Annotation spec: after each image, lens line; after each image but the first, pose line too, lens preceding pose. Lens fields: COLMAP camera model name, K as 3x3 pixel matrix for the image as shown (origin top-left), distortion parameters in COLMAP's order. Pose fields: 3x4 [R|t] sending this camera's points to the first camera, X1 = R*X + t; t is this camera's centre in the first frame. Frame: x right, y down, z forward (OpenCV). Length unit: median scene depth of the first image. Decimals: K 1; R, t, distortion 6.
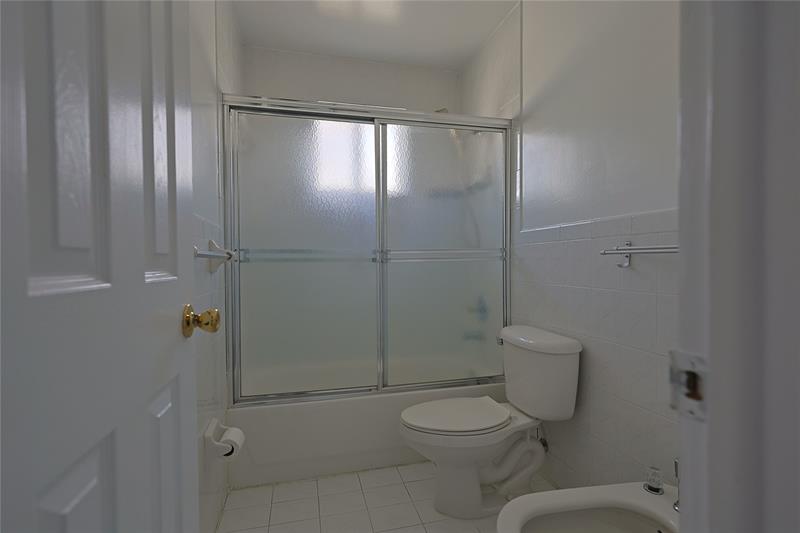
lens RADIAL K [[387.8, 0, 400.7], [0, 387.8, 270.0], [0, 0, 1]] dist [-0.000011, 0.000779]
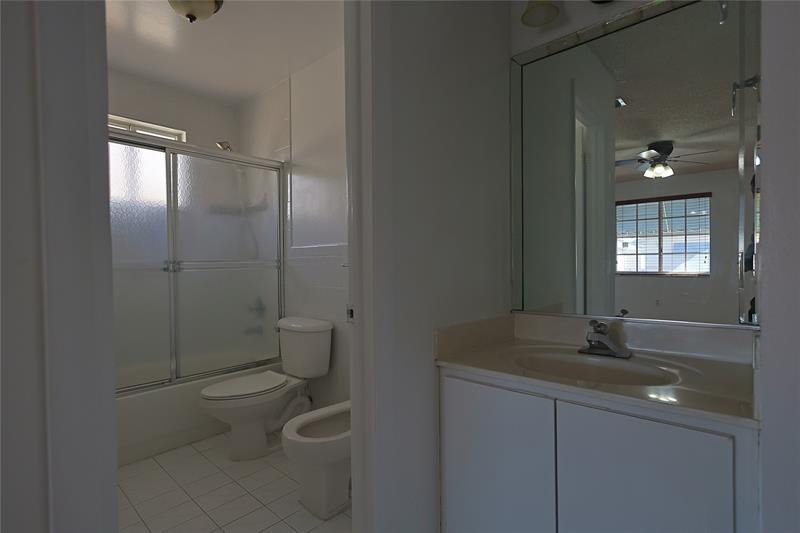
lens RADIAL K [[387.8, 0, 400.7], [0, 387.8, 270.0], [0, 0, 1]] dist [-0.000011, 0.000779]
pose [[0.833318, -0.008766, 0.552725, -0.124105], [0.014357, 0.999880, -0.005787, -0.007988], [-0.552608, 0.012758, 0.833344, -0.344109]]
